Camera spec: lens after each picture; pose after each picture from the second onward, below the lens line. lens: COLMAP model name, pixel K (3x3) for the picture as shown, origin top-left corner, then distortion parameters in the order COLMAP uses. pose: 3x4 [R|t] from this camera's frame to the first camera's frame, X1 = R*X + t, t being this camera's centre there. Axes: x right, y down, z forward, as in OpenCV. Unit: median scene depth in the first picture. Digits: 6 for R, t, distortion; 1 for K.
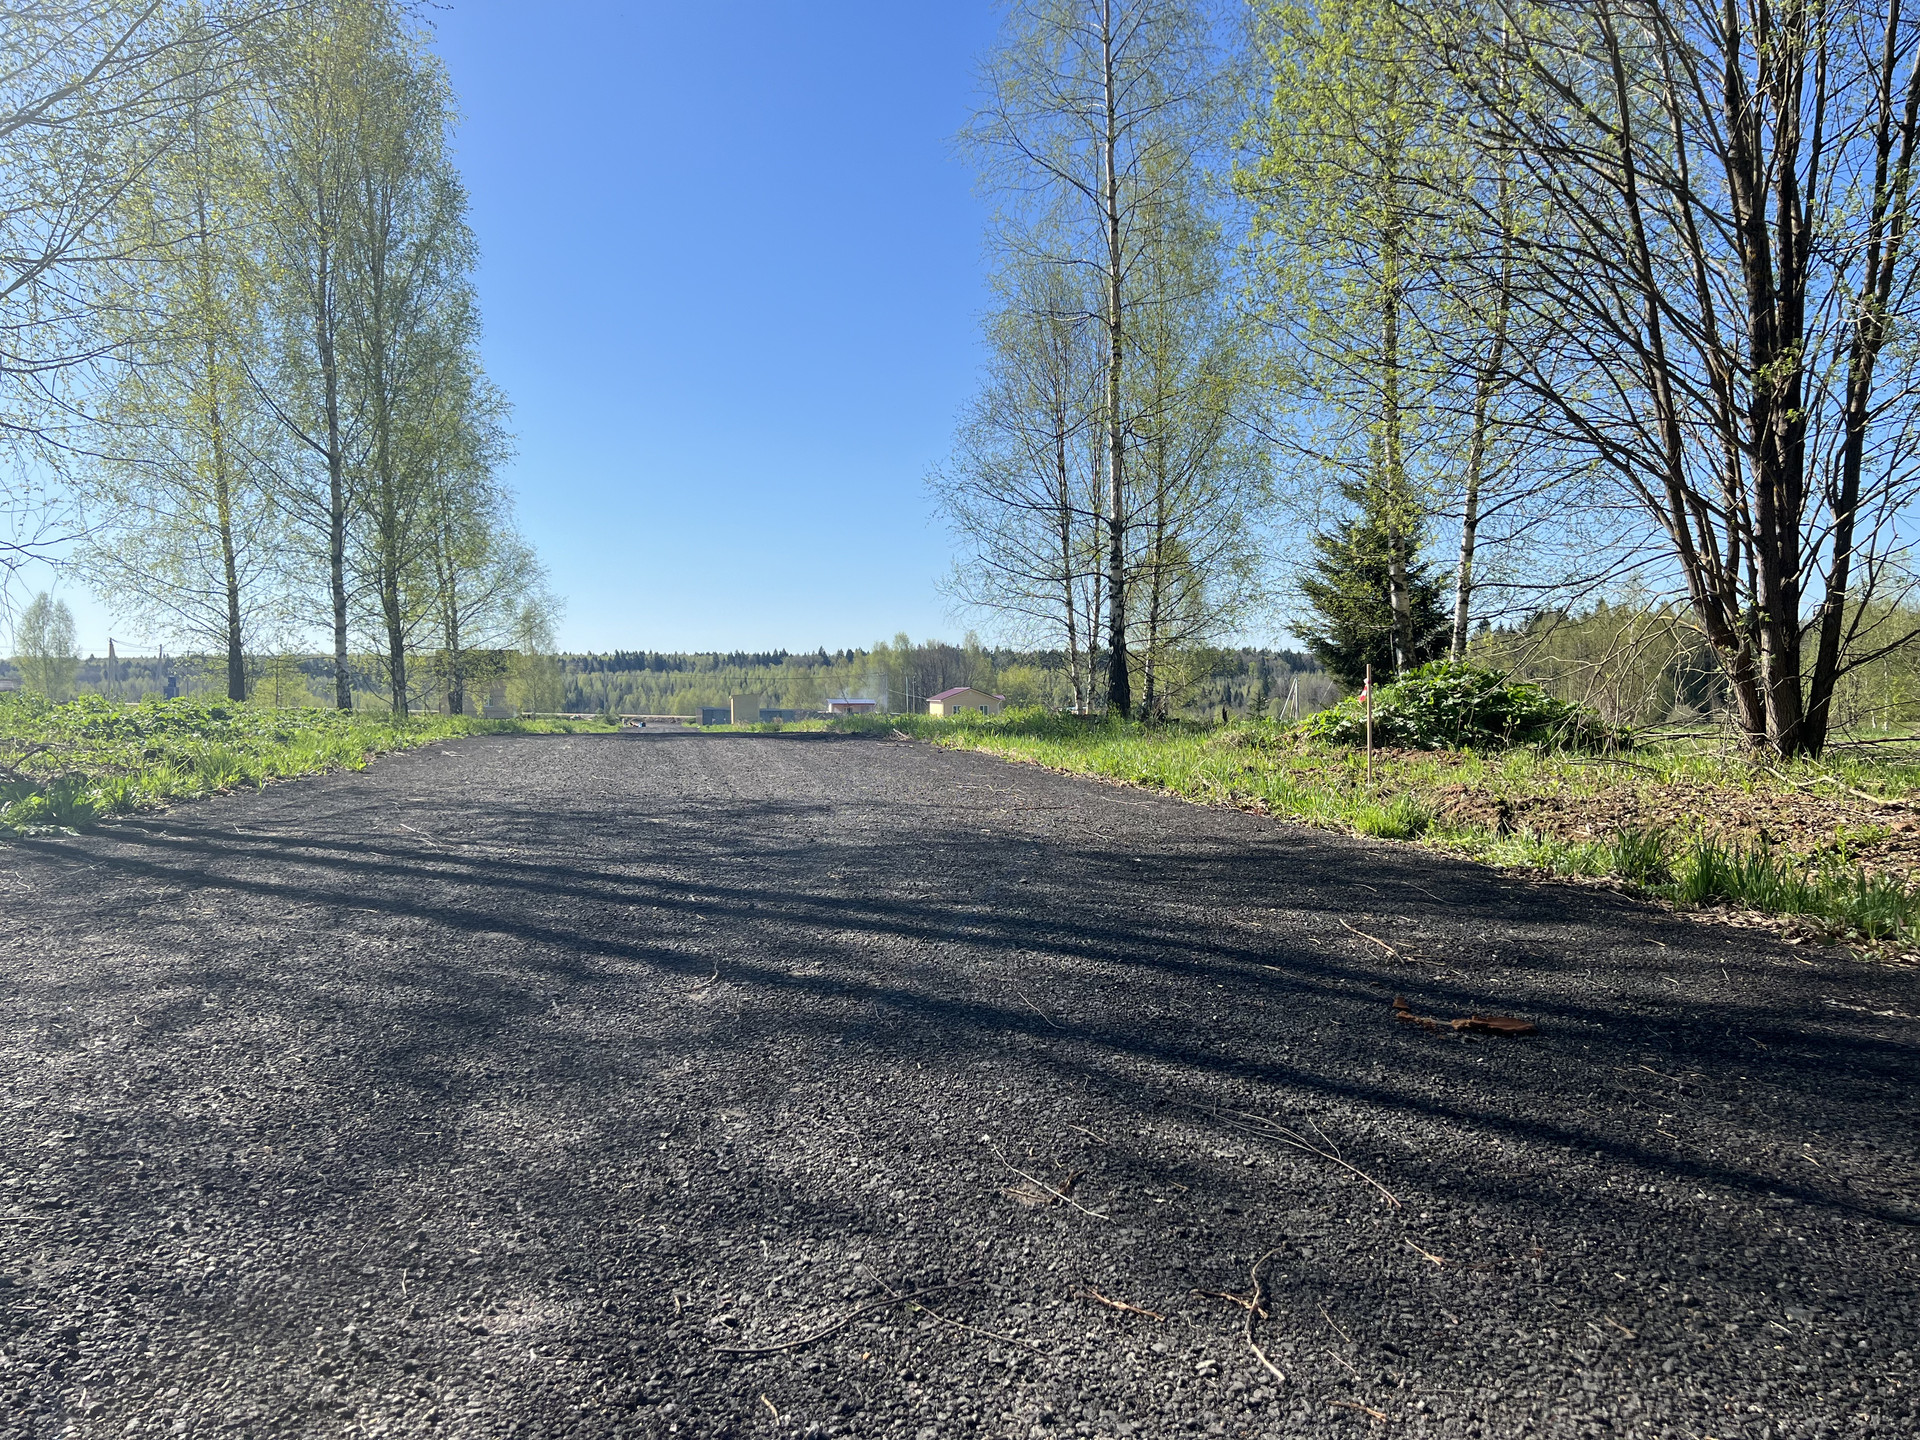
lens RADIAL K [[1445.3, 0, 972.2], [0, 1445.3, 731.8], [0, 0, 1]] dist [0.089073, -0.099484]
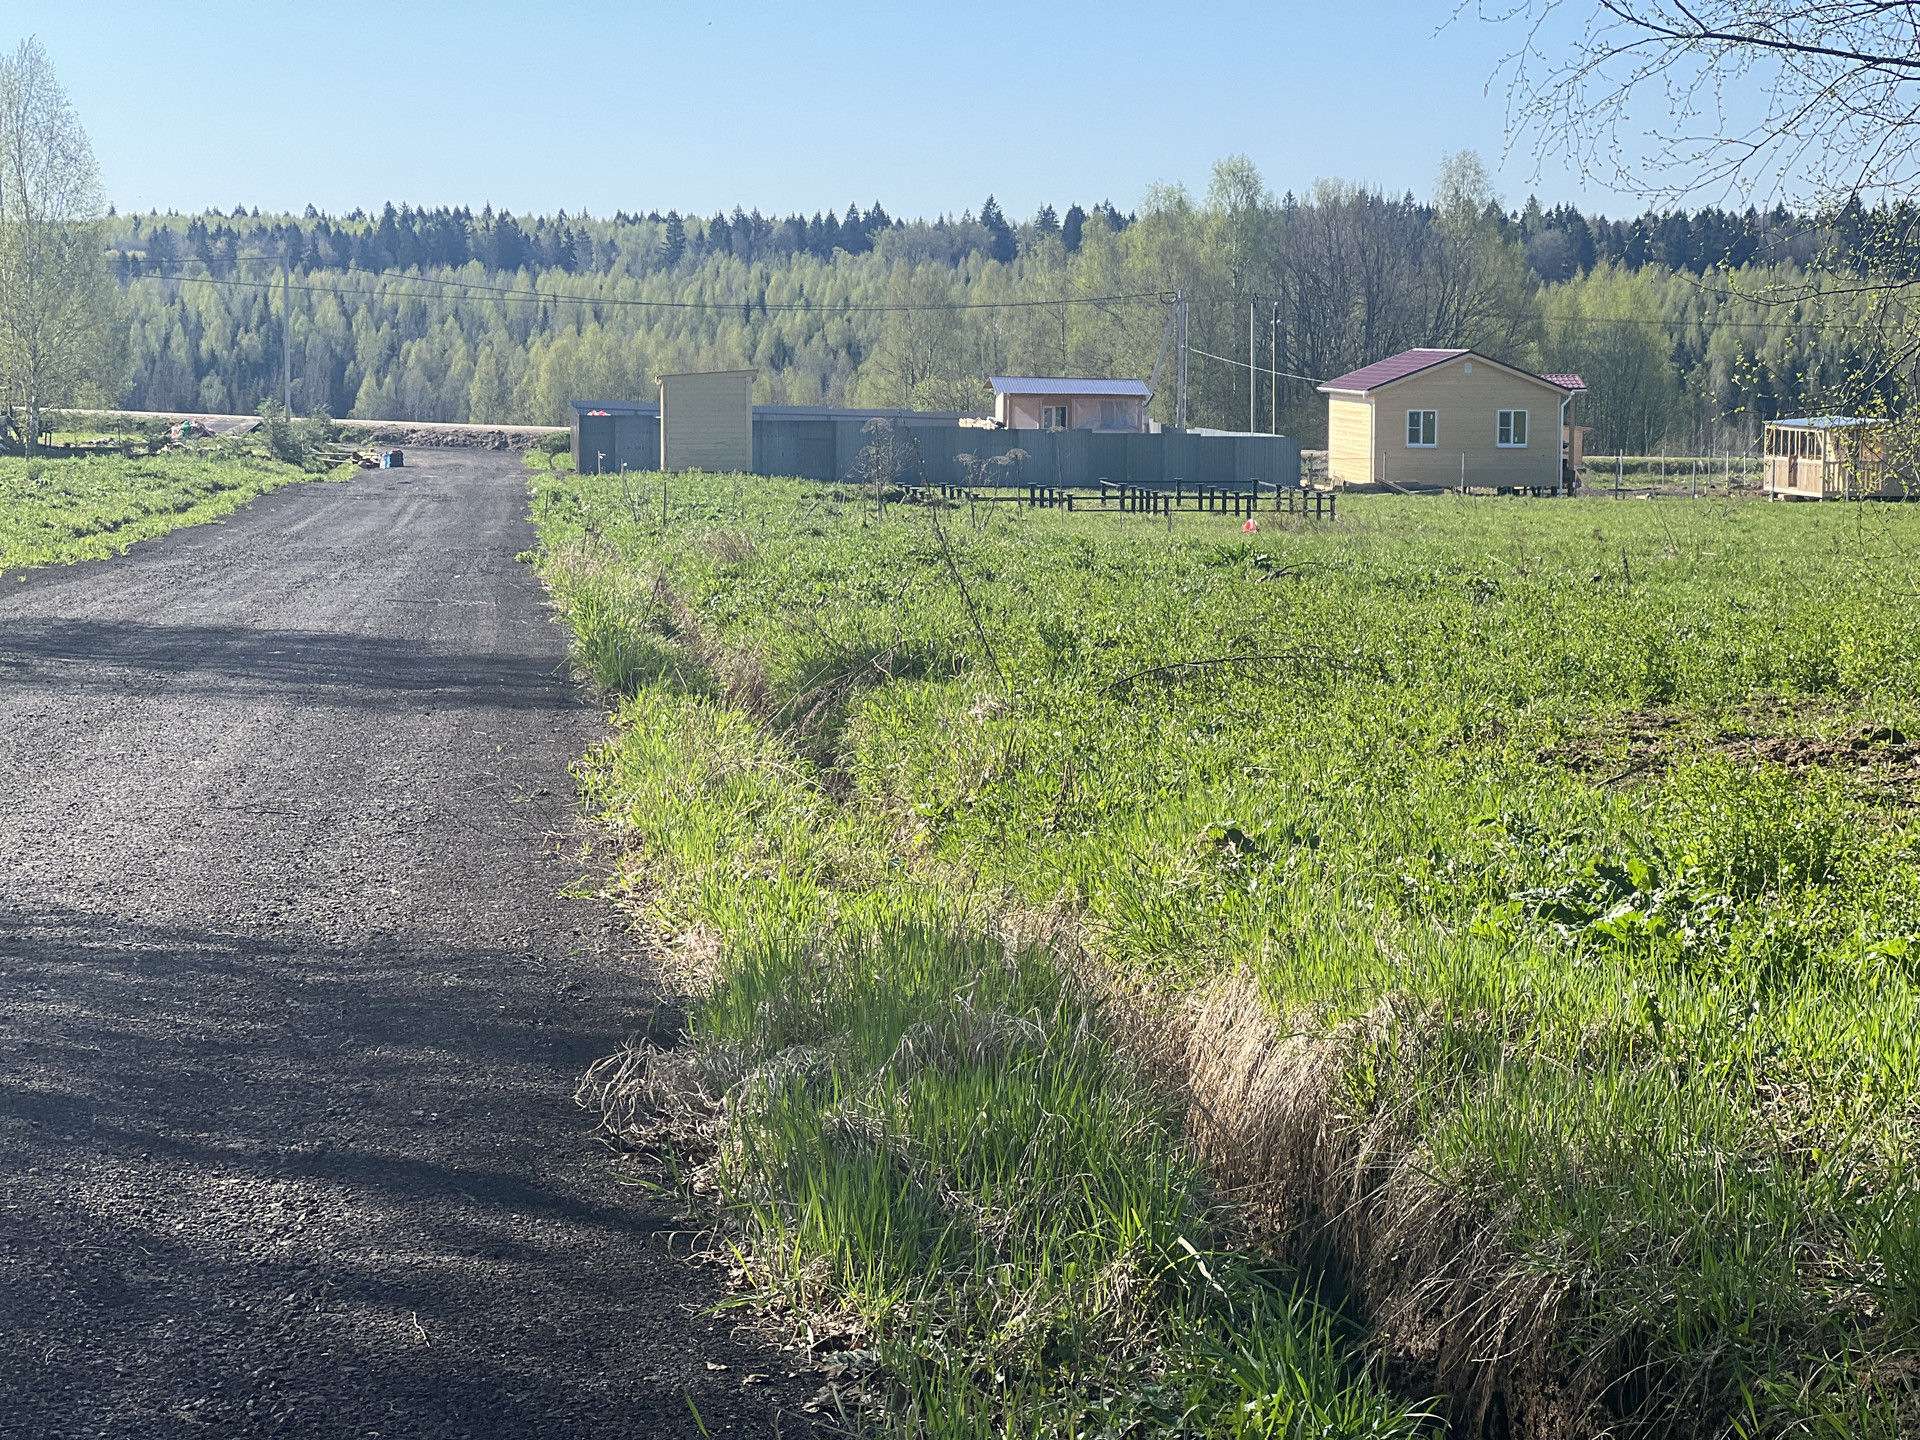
lens RADIAL K [[4310.5, 0, 966.8], [0, 4310.5, 667.1], [0, 0, 1]] dist [-0.074719, 5.487453]
pose [[0.993938, 0.019894, -0.108125, -0.108684], [-0.014525, 0.998633, 0.050219, -0.152042], [0.108976, -0.048344, 0.992868, 1.843415]]
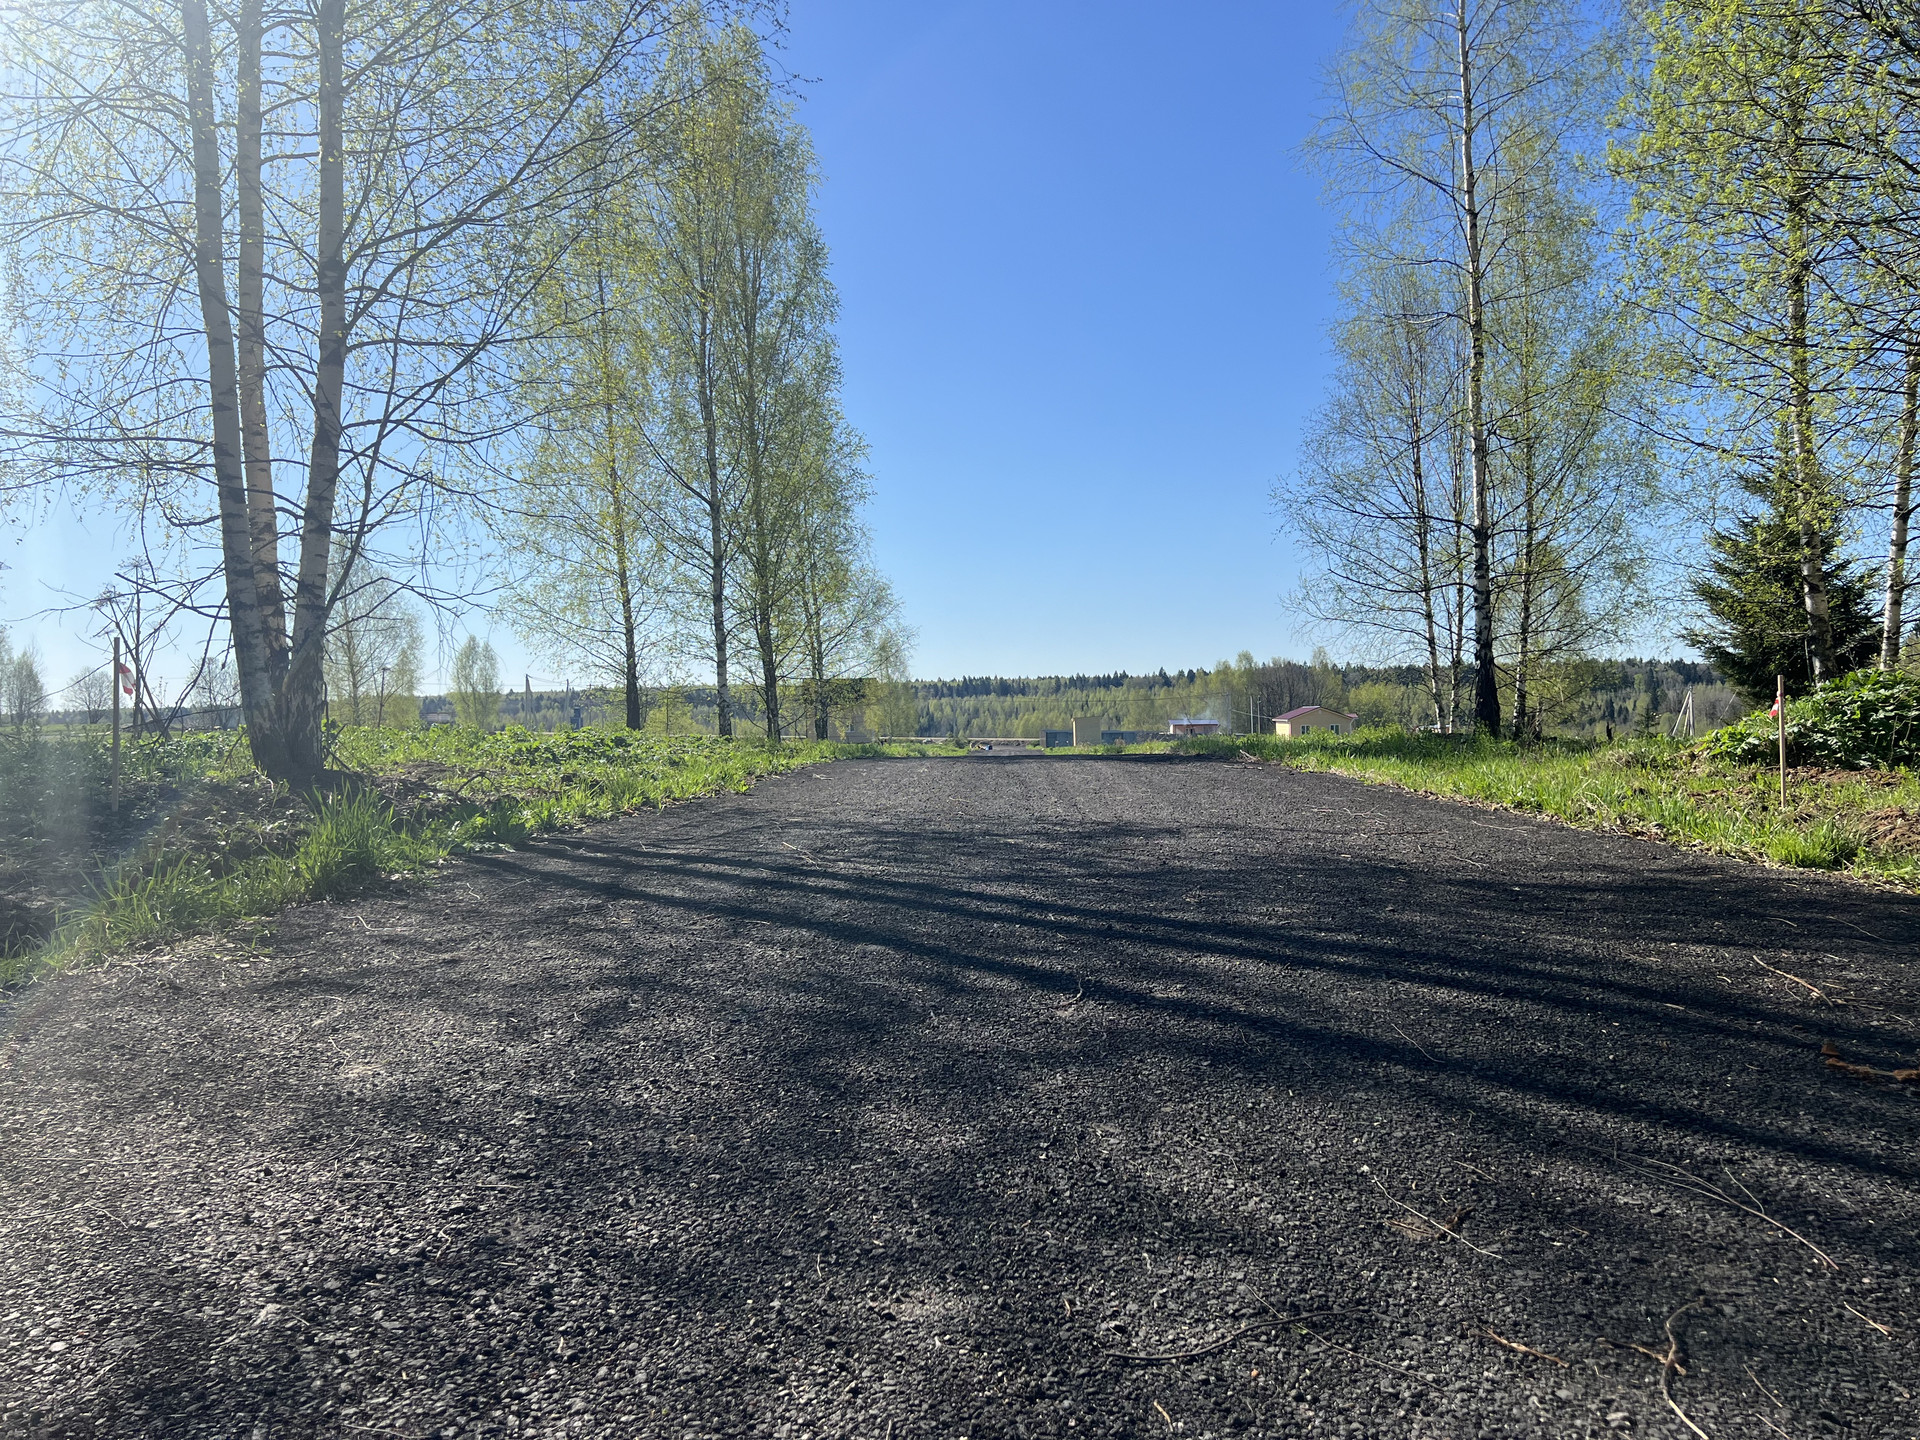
lens RADIAL K [[1445.3, 0, 972.2], [0, 1445.3, 731.8], [0, 0, 1]] dist [0.089073, -0.099484]
pose [[0.972495, -0.011870, -0.232622, -0.003951], [0.008442, 0.999841, -0.015726, -0.000938], [0.232771, 0.013330, 0.972440, -0.007832]]
